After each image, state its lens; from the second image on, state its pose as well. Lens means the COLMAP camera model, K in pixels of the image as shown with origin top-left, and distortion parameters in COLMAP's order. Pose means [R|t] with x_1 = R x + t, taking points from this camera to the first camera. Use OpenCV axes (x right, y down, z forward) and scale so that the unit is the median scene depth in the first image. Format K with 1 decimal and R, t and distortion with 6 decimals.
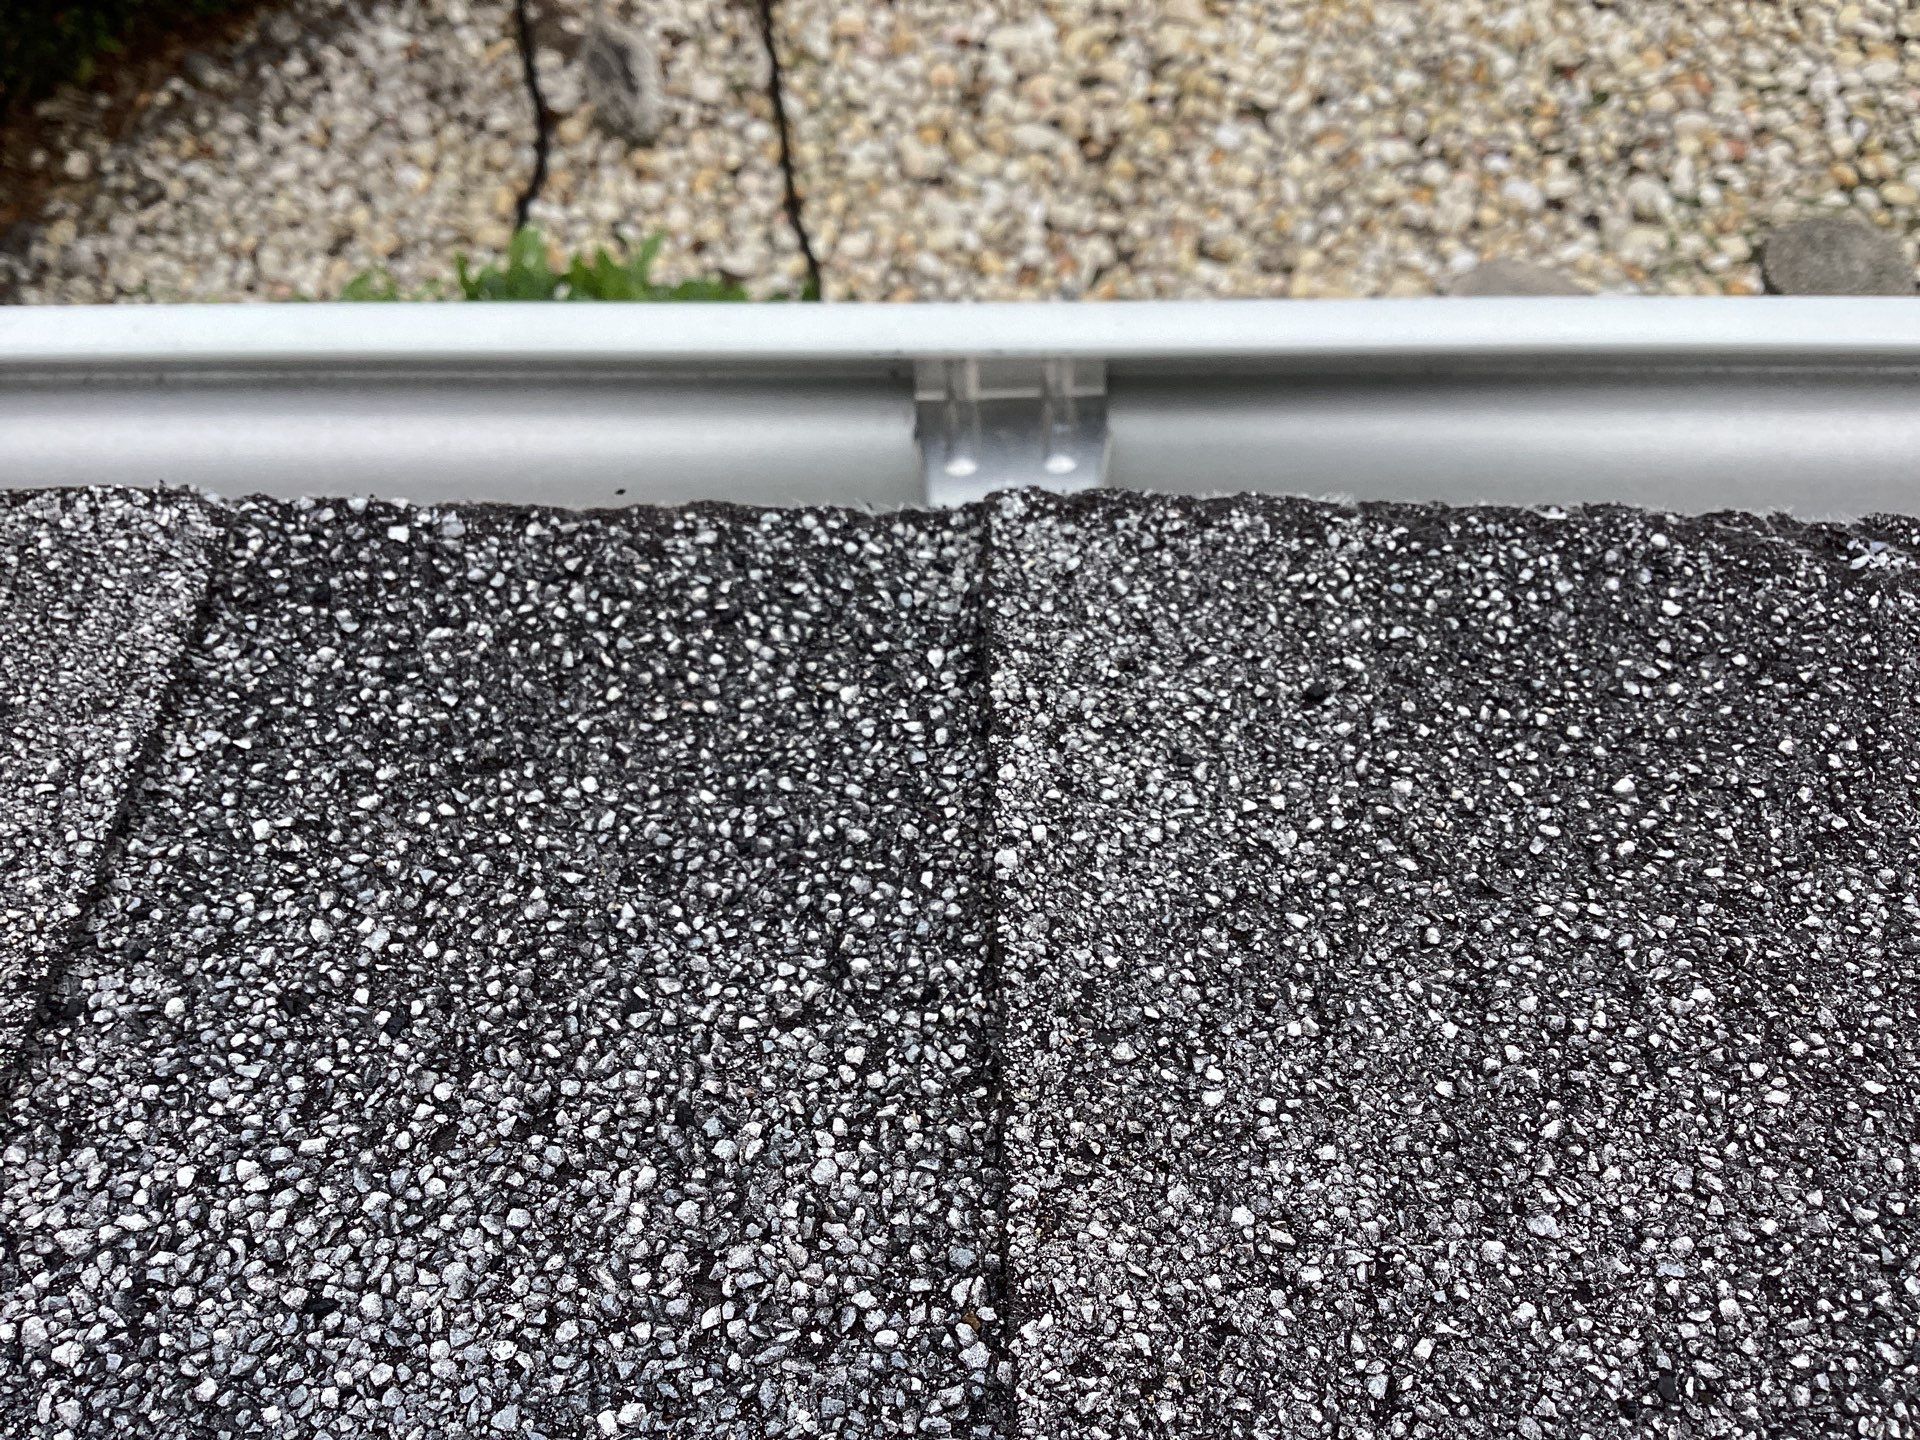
lens RADIAL K [[1735.3, 0, 1005.1], [0, 1735.3, 726.4], [0, 0, 1]] dist [0.075793, -0.172234]
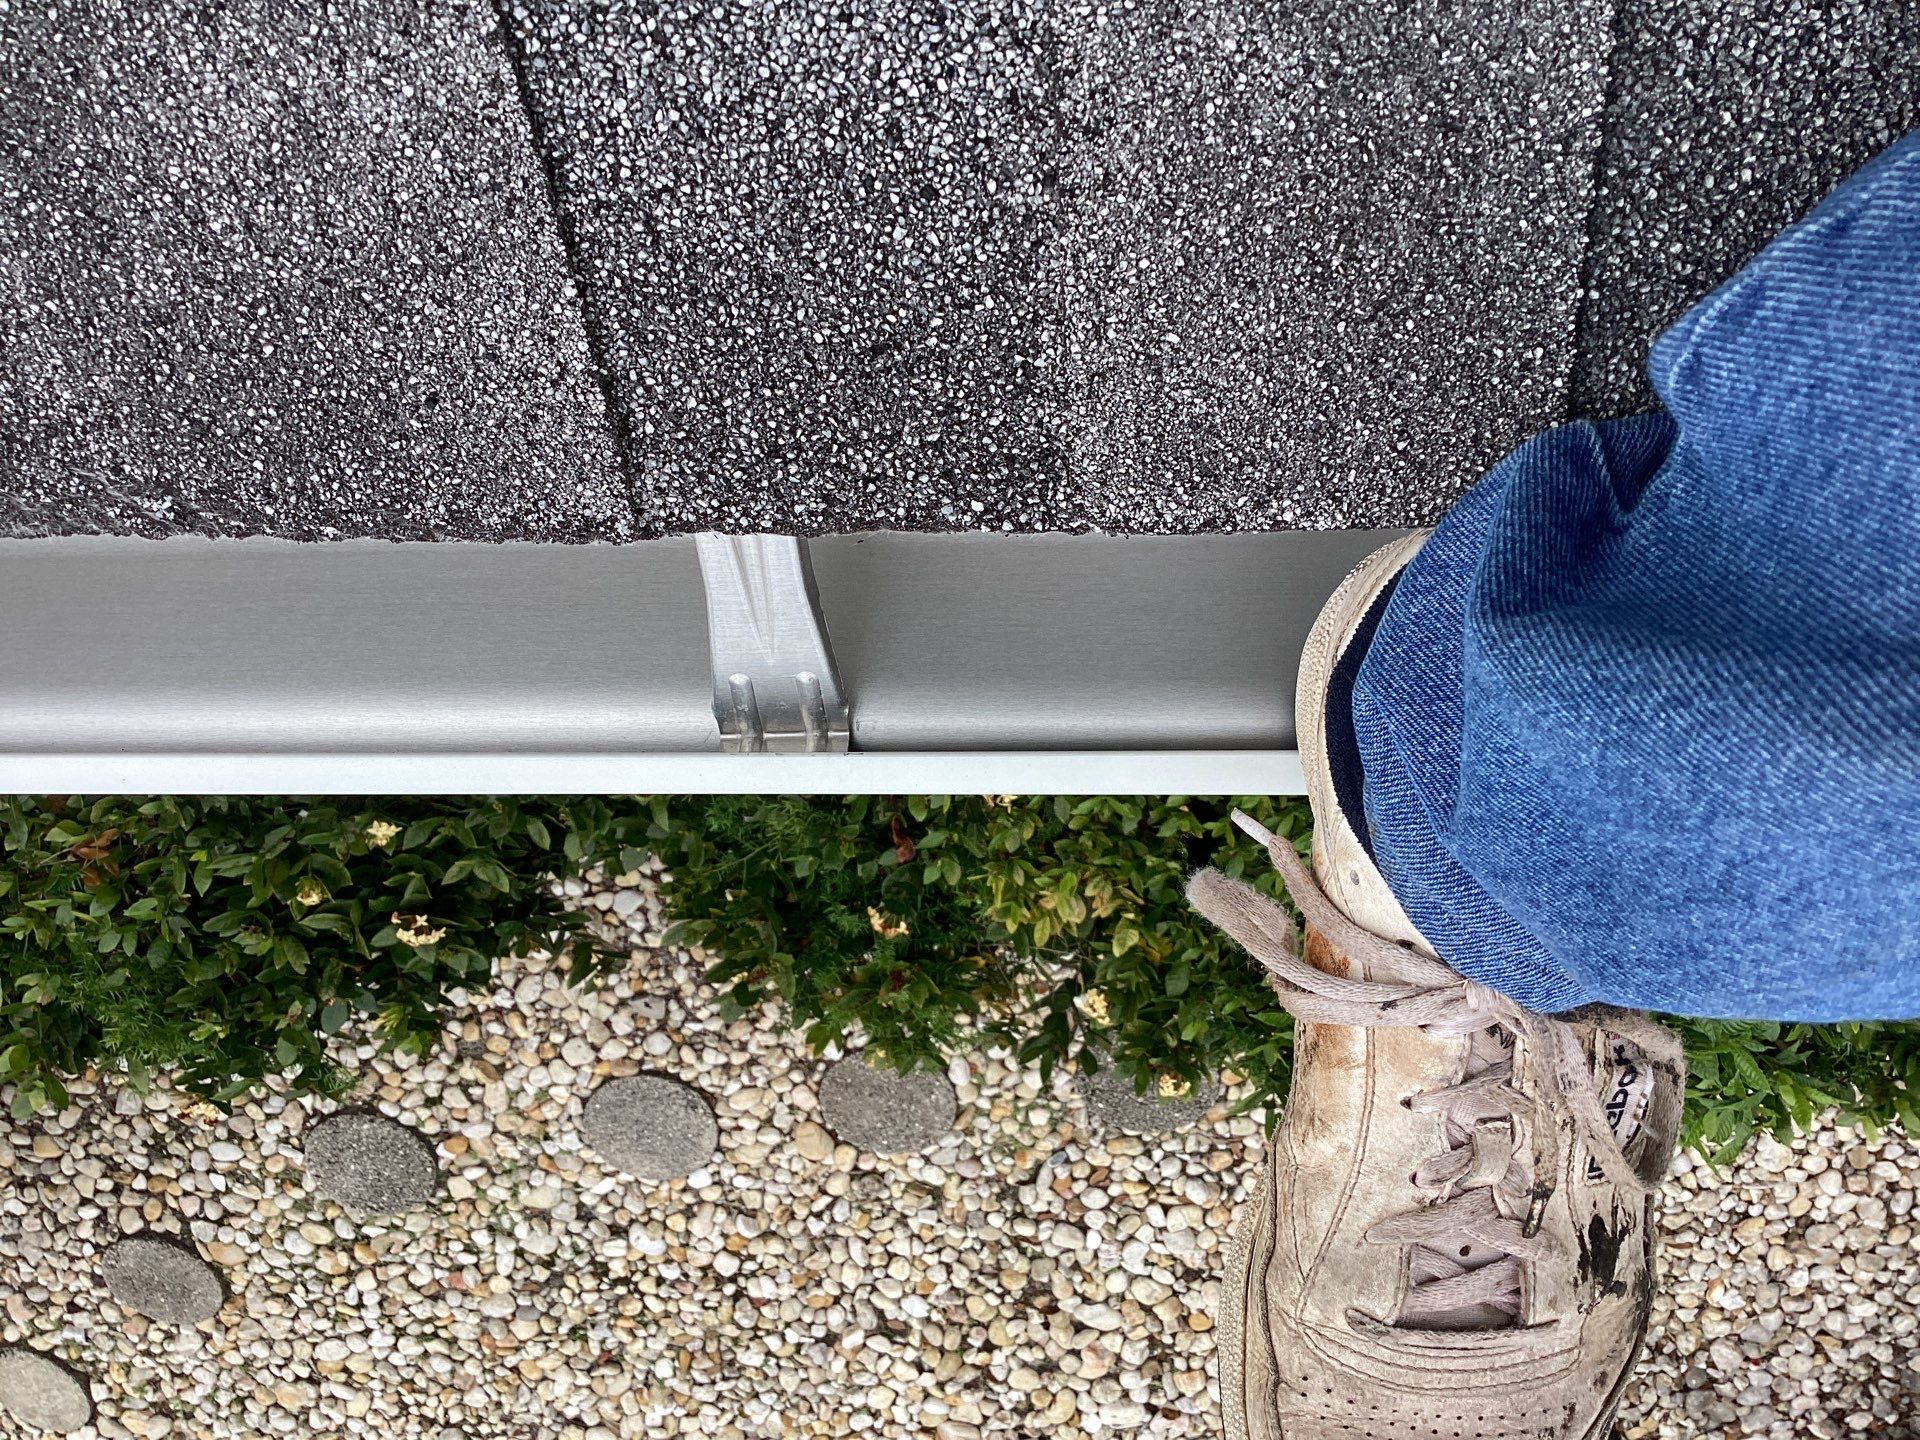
lens RADIAL K [[1735.3, 0, 939.6], [0, 1735.3, 756.6], [0, 0, 1]] dist [0.075793, -0.172234]
pose [[-0.989467, 0.002752, 0.144731, -0.648966], [0.000511, -0.999747, 0.022499, -0.456574], [0.144756, 0.022336, 0.989215, -0.770367]]
